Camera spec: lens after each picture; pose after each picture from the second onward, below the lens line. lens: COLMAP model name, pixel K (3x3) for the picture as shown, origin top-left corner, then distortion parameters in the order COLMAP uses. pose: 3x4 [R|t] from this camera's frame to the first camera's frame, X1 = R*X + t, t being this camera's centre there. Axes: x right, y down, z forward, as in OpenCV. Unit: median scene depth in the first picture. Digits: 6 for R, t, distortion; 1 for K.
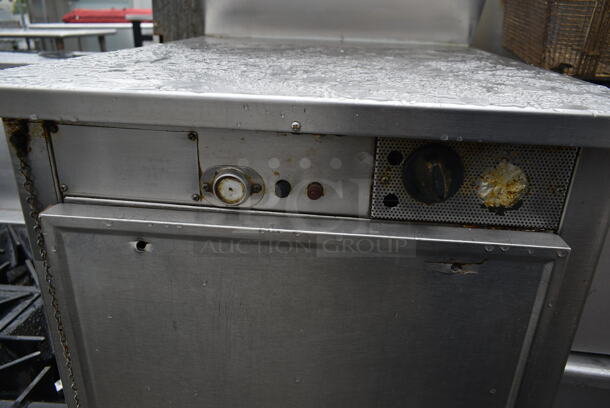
lens RADIAL K [[462.1, 0, 309.3], [0, 462.1, 204.2], [0, 0, 1]] dist [-0.023389, 0.008844]
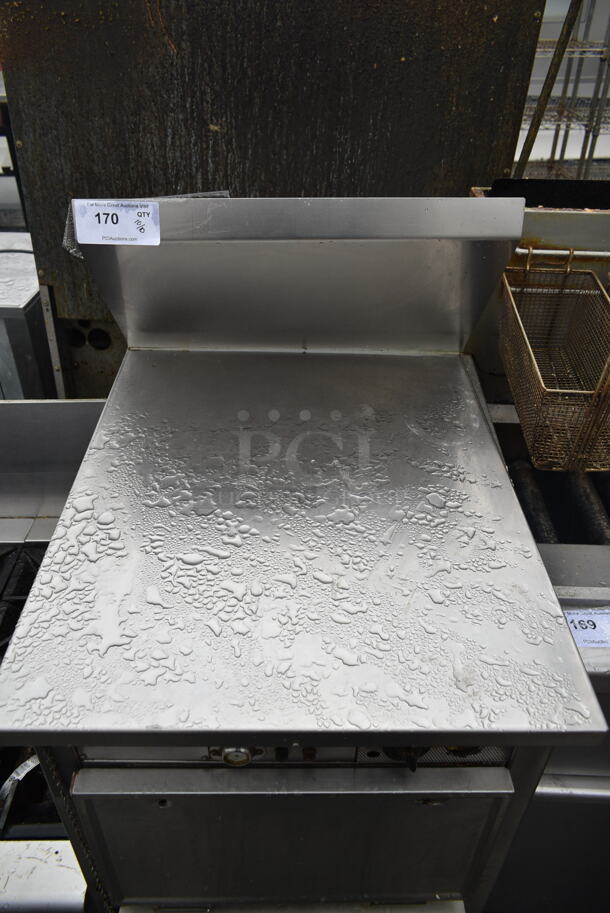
lens RADIAL K [[691.7, 0, 308.0], [0, 691.7, 456.9], [0, 0, 1]] dist [-0.023389, 0.008844]
pose [[0.994443, -0.069077, 0.079443, -0.077356], [0.047834, 0.968710, 0.243541, -1.177360], [-0.093780, -0.238388, 0.966632, -0.513098]]
